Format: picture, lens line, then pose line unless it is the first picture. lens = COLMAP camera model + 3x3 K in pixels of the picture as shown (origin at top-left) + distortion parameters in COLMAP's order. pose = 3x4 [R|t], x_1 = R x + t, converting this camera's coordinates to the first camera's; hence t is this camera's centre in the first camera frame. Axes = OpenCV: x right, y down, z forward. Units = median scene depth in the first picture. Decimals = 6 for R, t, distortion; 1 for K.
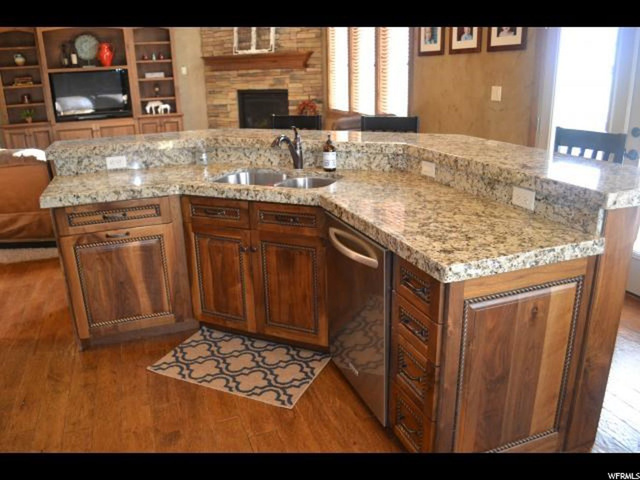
lens RADIAL K [[509.1, 0, 320.0], [0, 509.1, 240.0], [0, 0, 1]] dist [-0.068166, 0.006538]
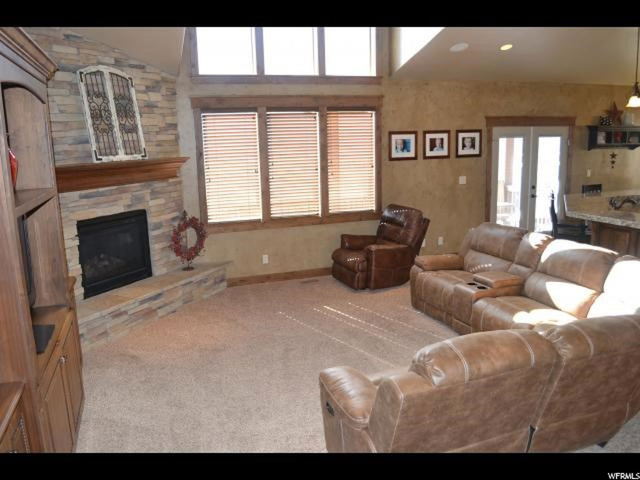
lens RADIAL K [[509.1, 0, 320.0], [0, 509.1, 240.0], [0, 0, 1]] dist [-0.068166, 0.006538]
pose [[0.020661, -0.165423, 0.986006, -1.020078], [0.345017, 0.926813, 0.148263, -0.370556], [-0.938369, 0.337125, 0.076223, 0.974410]]
